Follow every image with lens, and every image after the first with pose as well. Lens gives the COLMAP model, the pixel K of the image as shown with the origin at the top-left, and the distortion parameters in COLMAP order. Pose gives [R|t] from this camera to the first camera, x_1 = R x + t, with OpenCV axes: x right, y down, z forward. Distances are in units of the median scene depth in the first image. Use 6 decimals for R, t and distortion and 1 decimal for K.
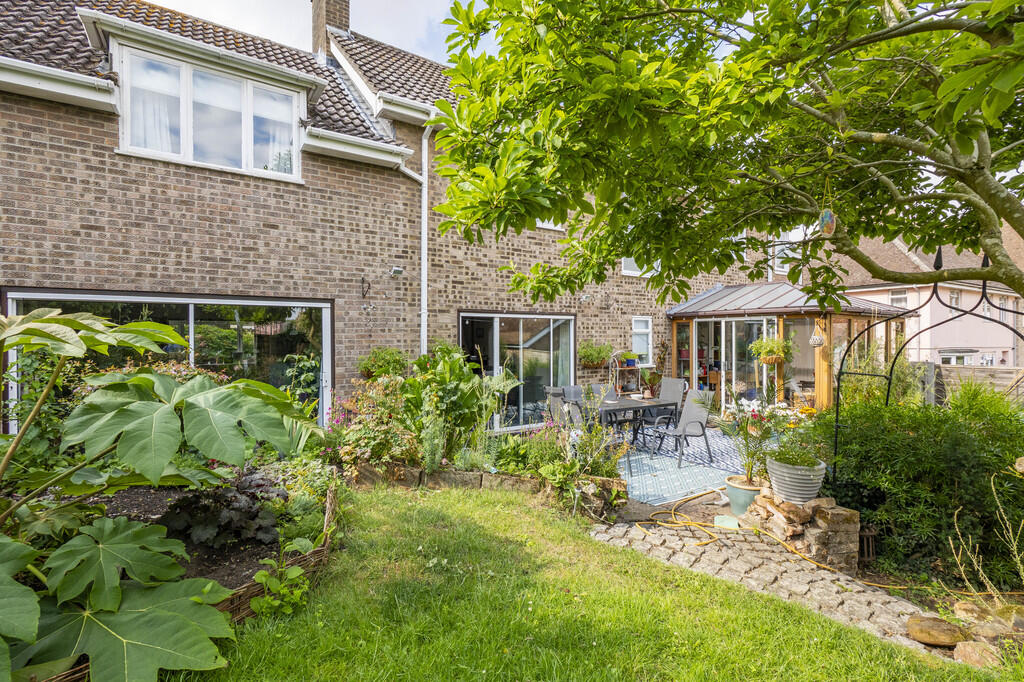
lens RADIAL K [[472.1, 0, 512.1], [0, 472.1, 342.1], [0, 0, 1]] dist [0.003297, 0.000286]
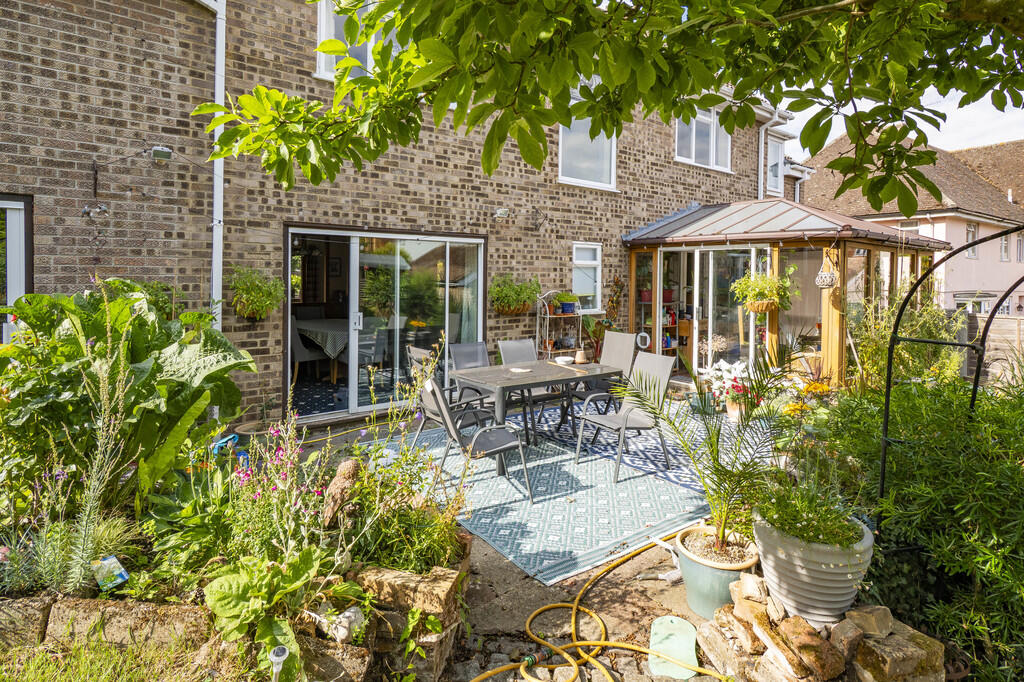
lens RADIAL K [[539.7, 0, 510.9], [0, 539.7, 281.5], [0, 0, 1]] dist [0.005623, 0.001479]
pose [[0.997430, 0.013432, 0.070372, 0.137127], [-0.013794, 0.999894, 0.004662, 0.002609], [-0.070302, -0.005620, 0.997510, 0.257087]]
